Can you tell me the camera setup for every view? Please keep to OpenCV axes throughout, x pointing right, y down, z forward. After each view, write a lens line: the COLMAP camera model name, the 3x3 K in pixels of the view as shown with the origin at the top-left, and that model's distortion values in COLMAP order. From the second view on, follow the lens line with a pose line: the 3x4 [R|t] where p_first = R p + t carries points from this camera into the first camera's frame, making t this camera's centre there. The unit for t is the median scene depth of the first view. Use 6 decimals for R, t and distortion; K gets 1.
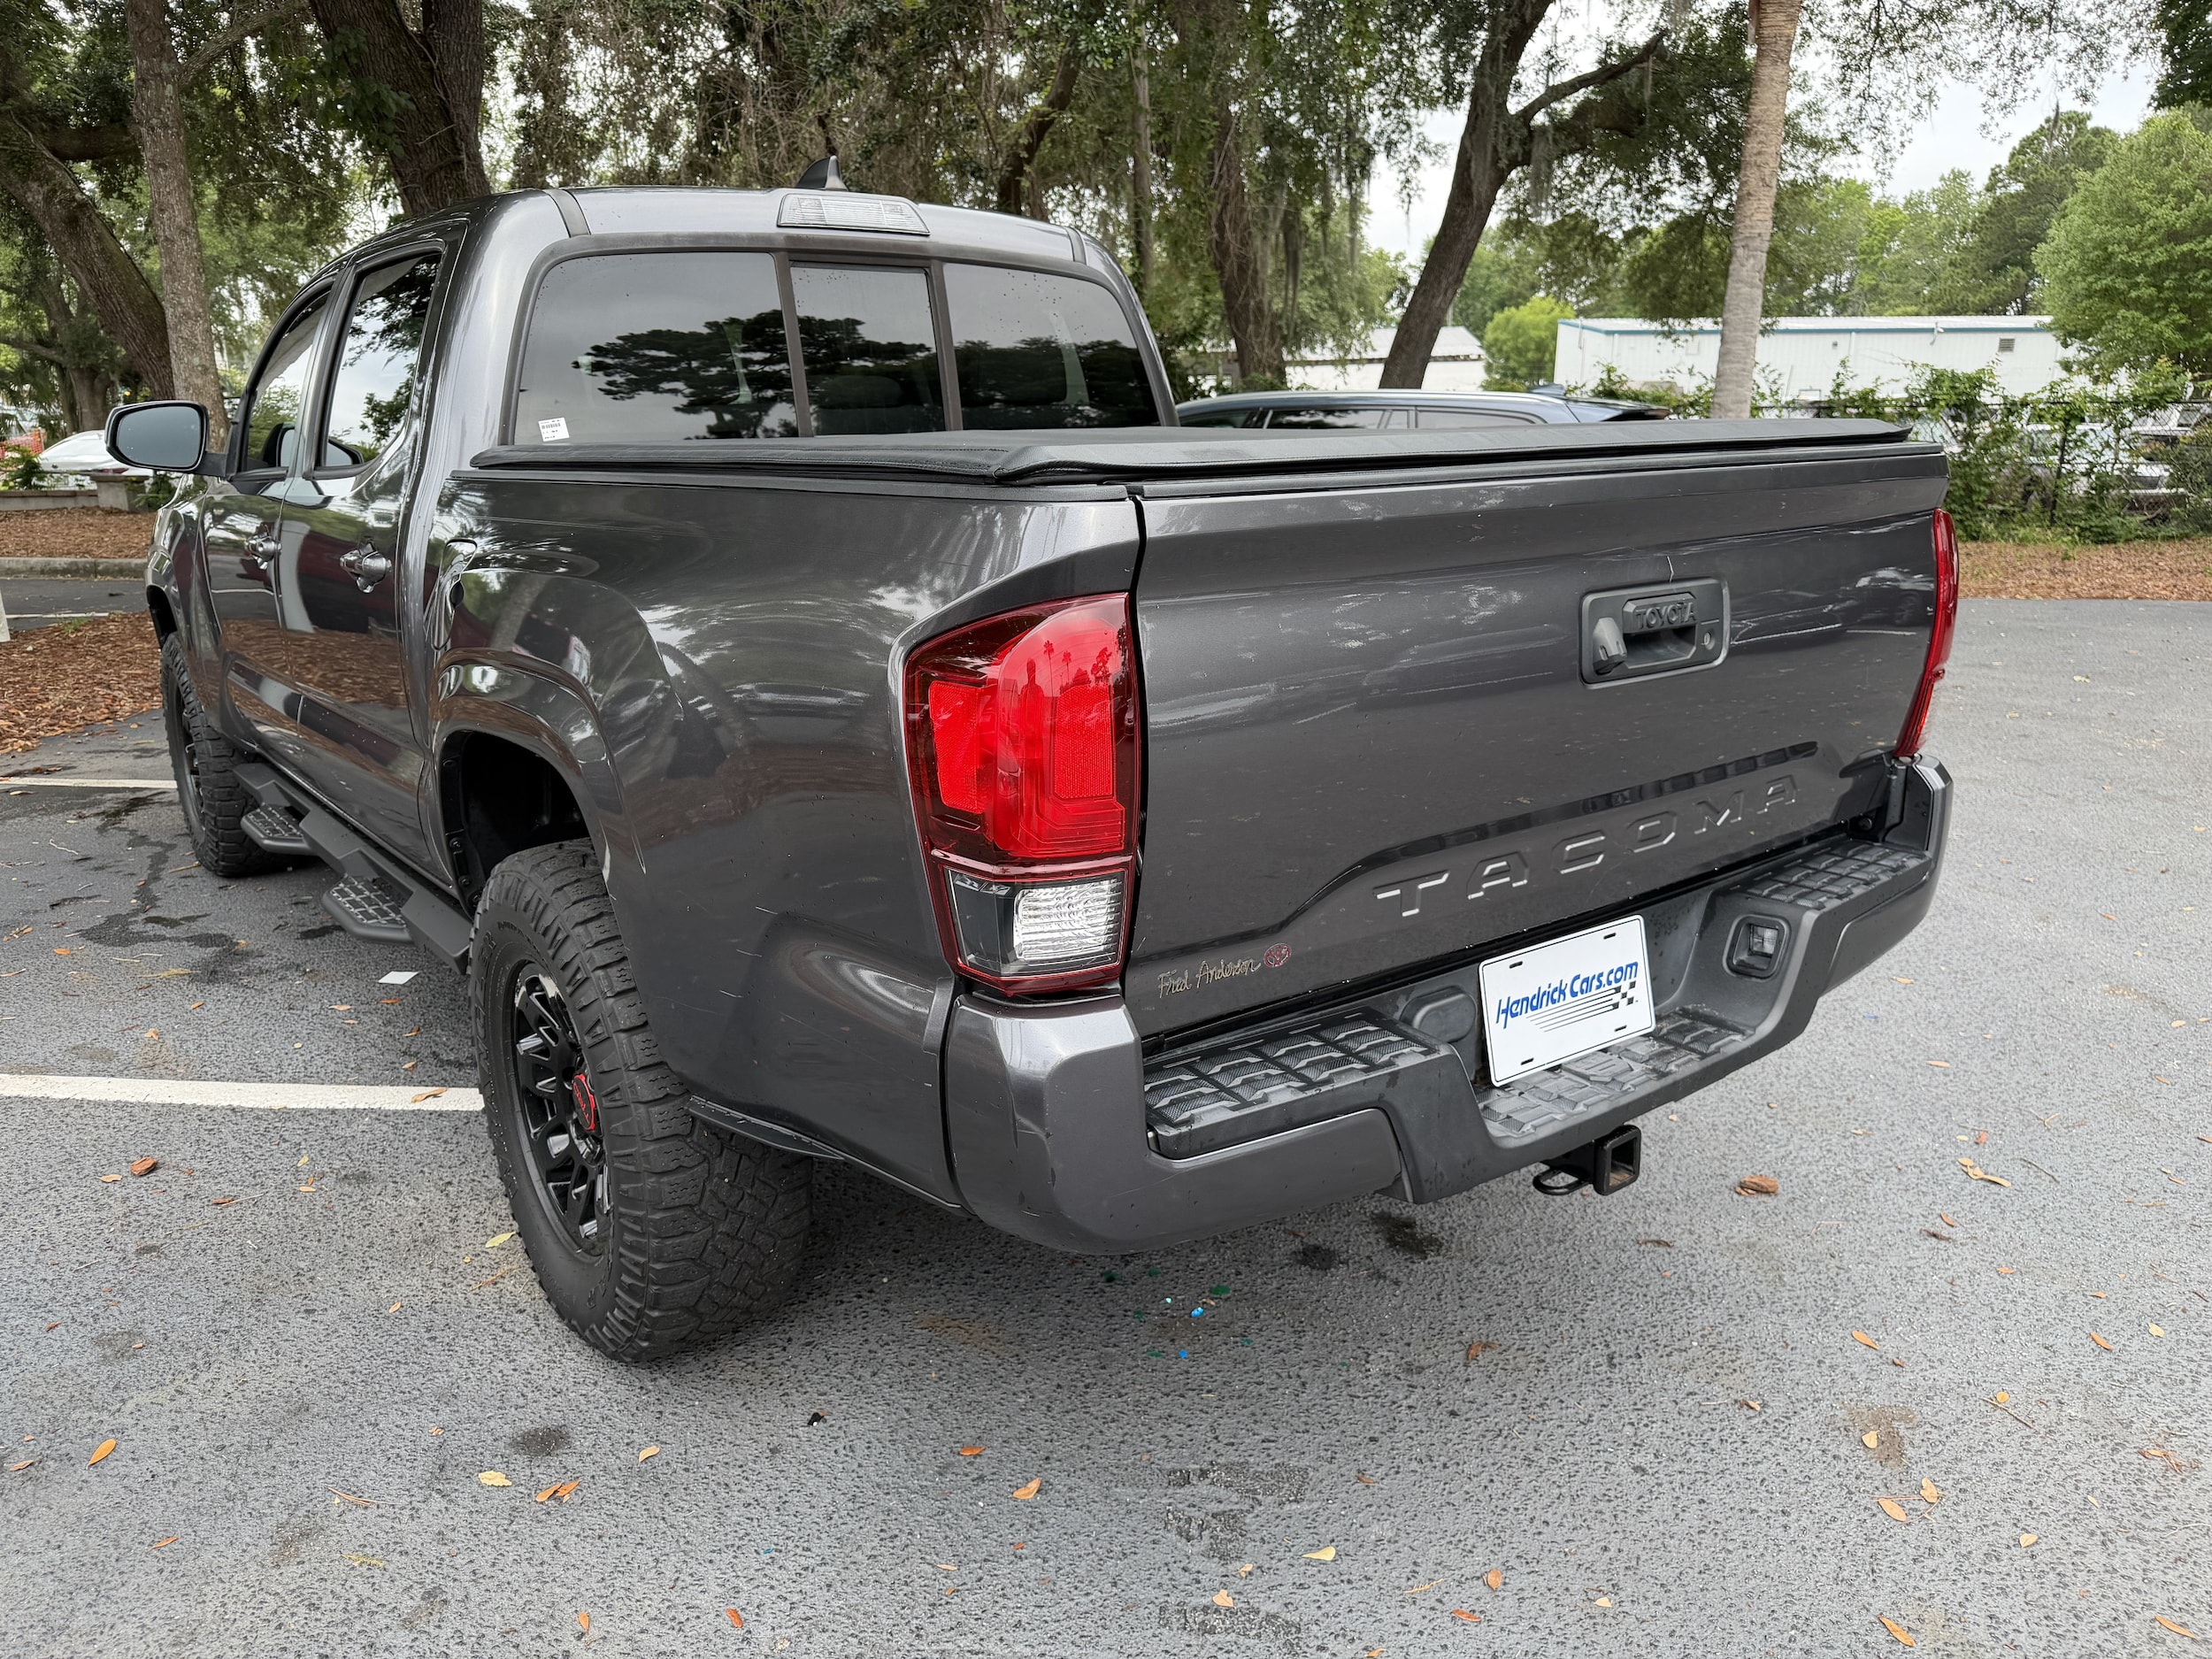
lens RADIAL K [[1604.3, 0, 1116.2], [0, 1604.3, 826.3], [0, 0, 1]] dist [0.016924, -0.019395]
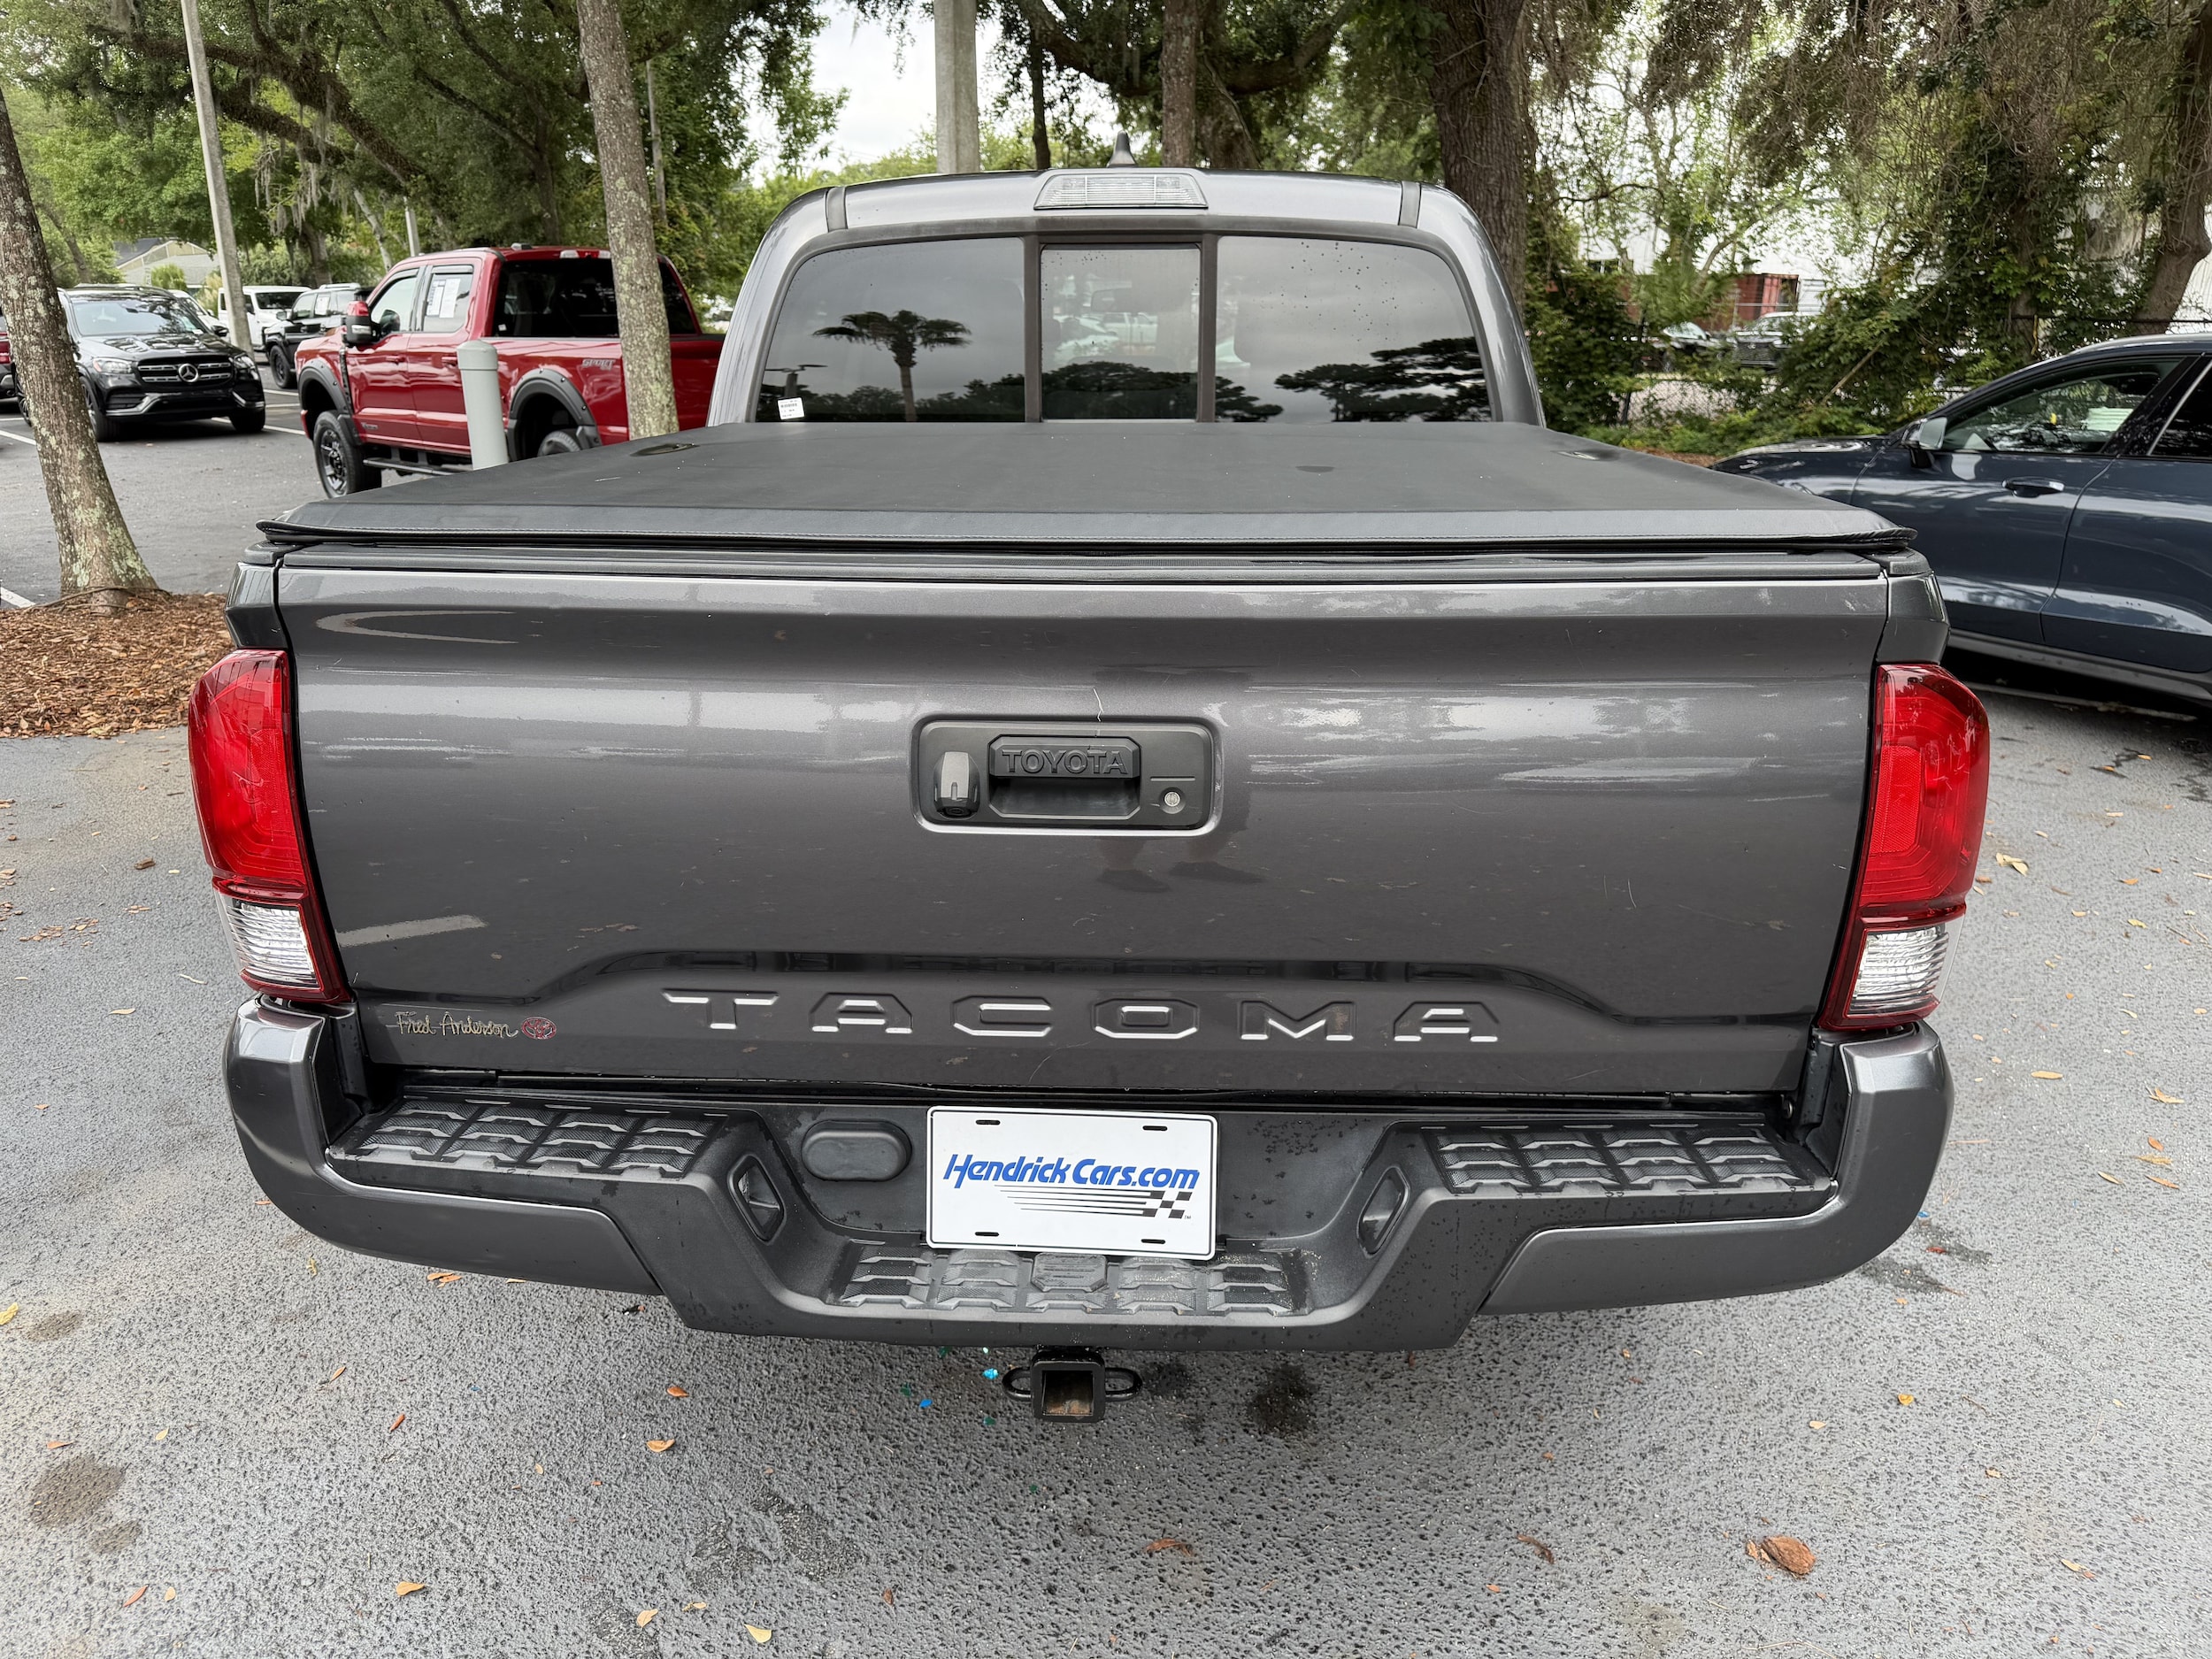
lens RADIAL K [[1604.3, 0, 1102.5], [0, 1604.3, 833.9], [0, 0, 1]] dist [0.016924, -0.019395]
pose [[0.766732, 0.208464, -0.607177, 0.556025], [-0.169086, 0.977989, 0.122259, -0.128321], [0.619299, 0.008925, 0.785104, 0.252945]]
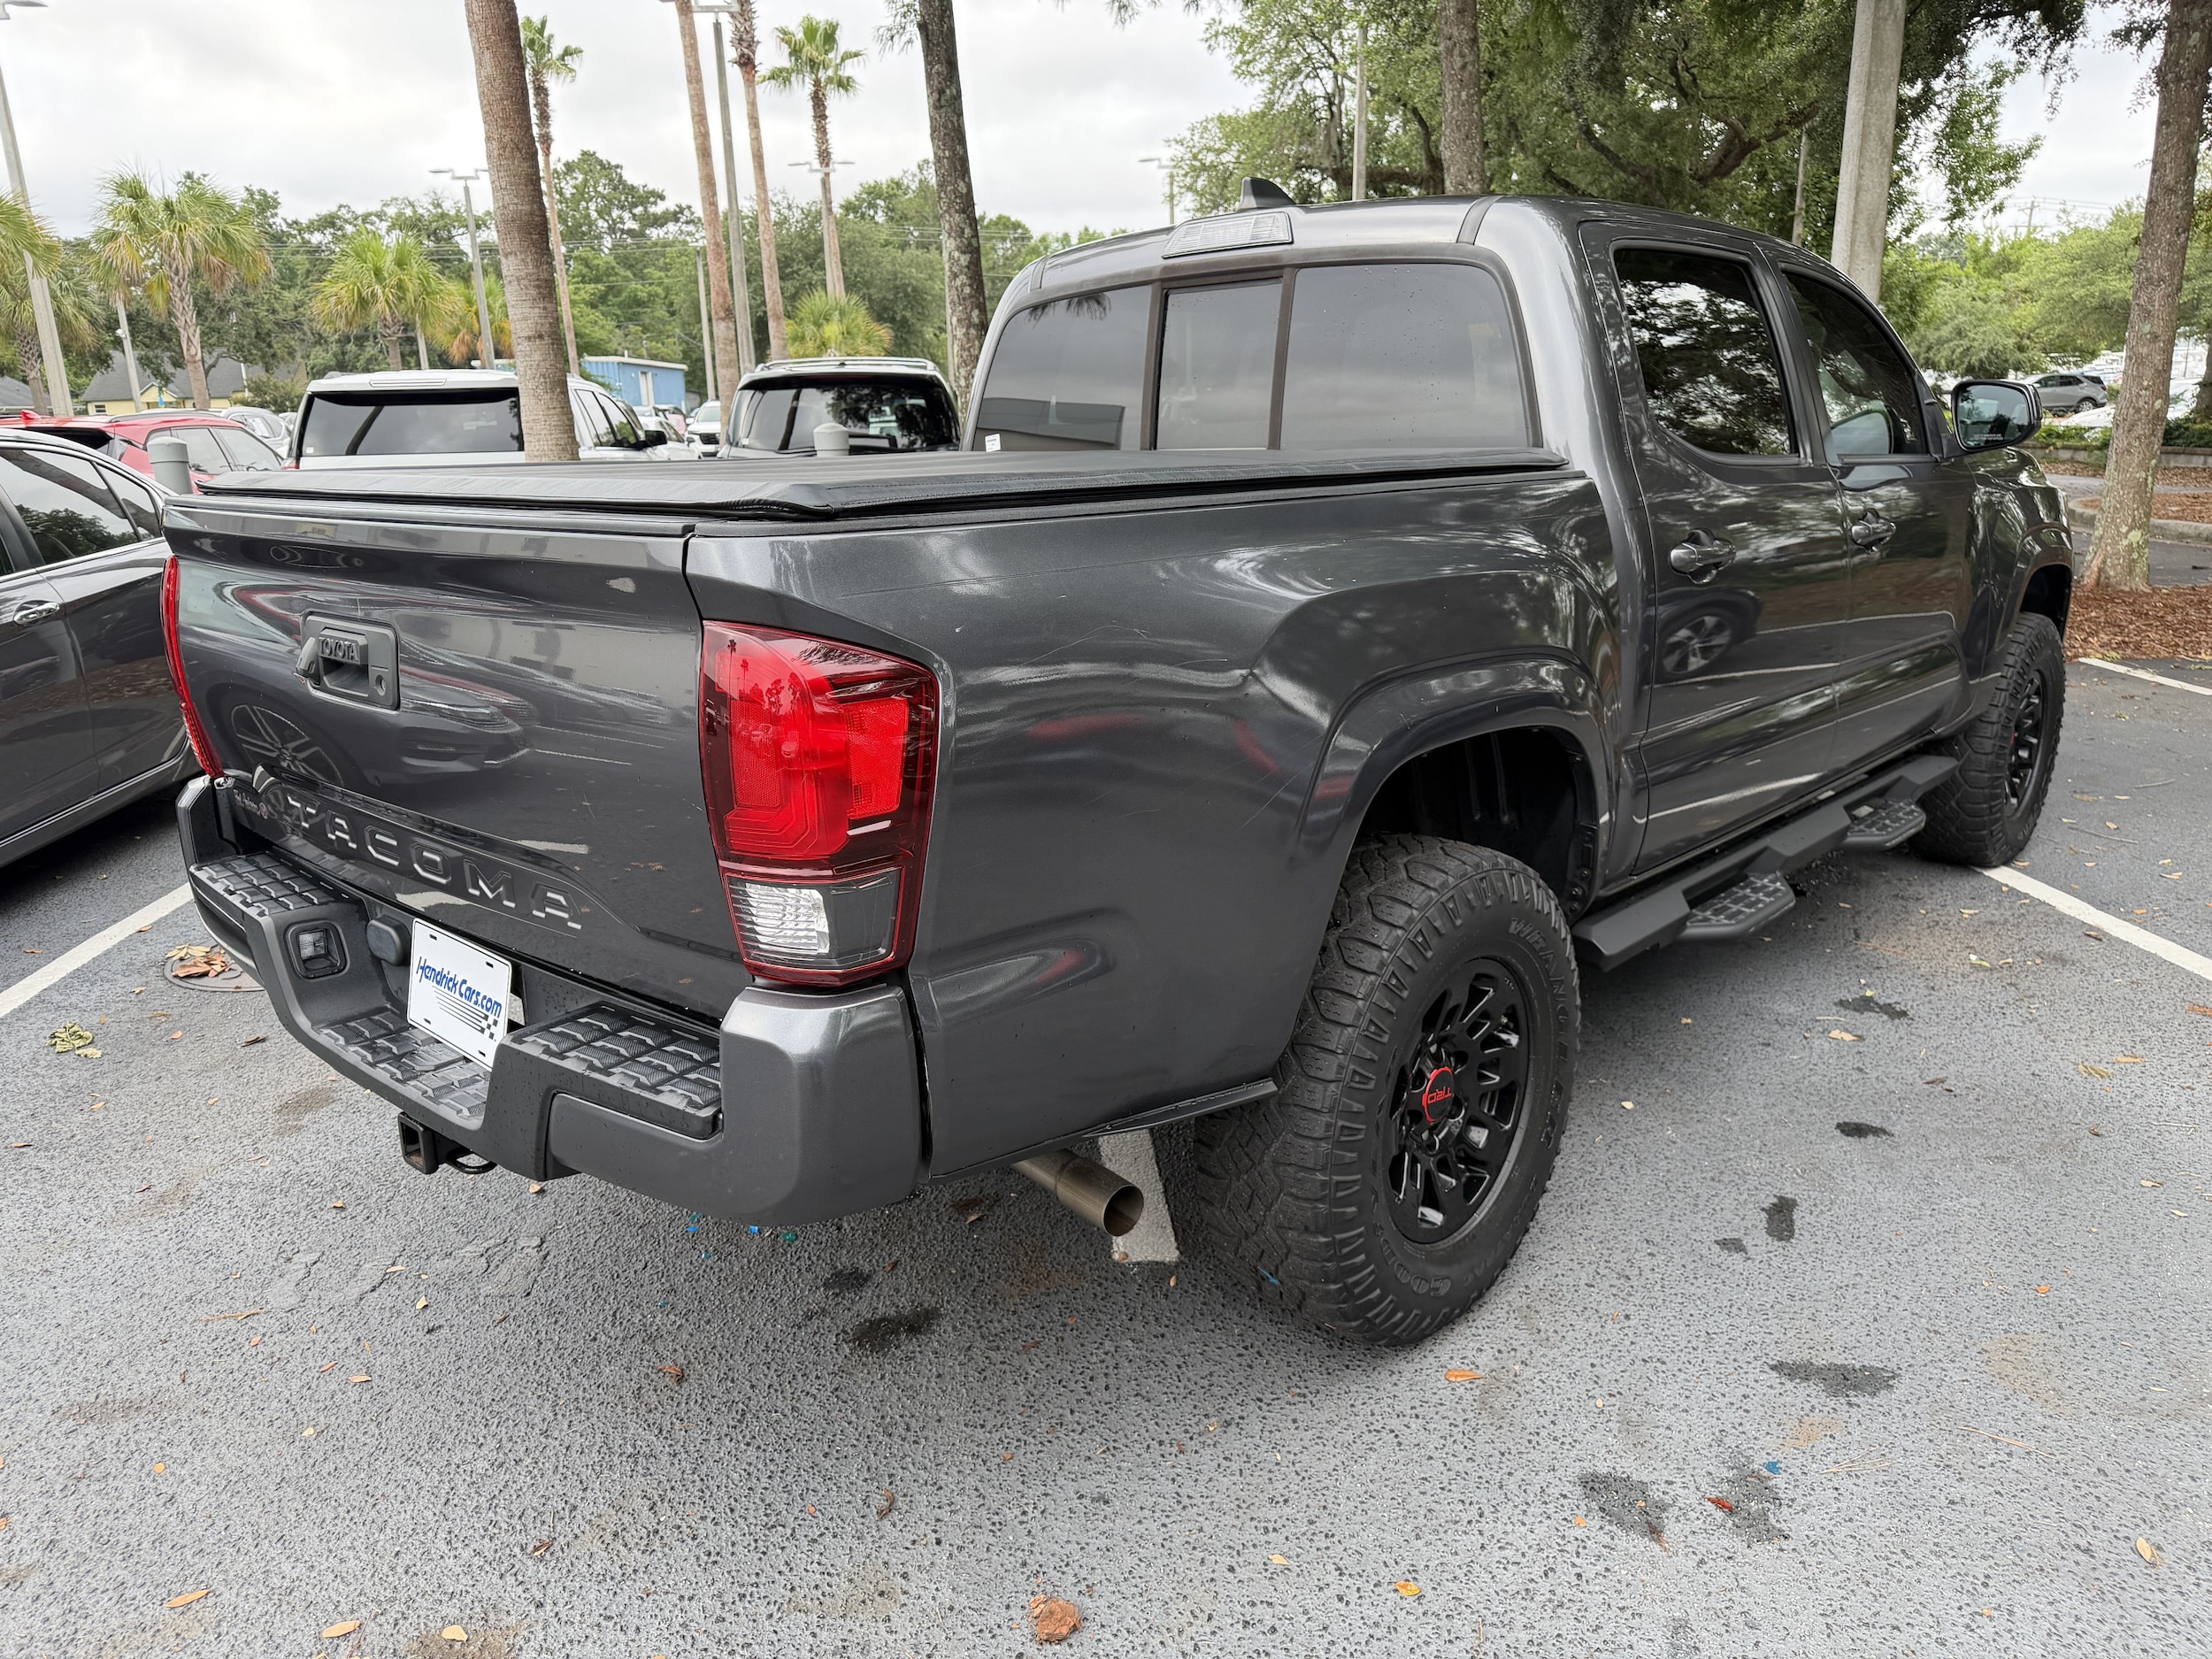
lens RADIAL K [[1604.3, 0, 1090.4], [0, 1604.3, 830.7], [0, 0, 1]] dist [0.016924, -0.019395]
pose [[0.168540, 0.254583, -0.952251, 0.996749], [-0.225274, 0.950451, 0.214230, -0.241106], [0.959607, 0.178411, 0.217540, 0.838194]]
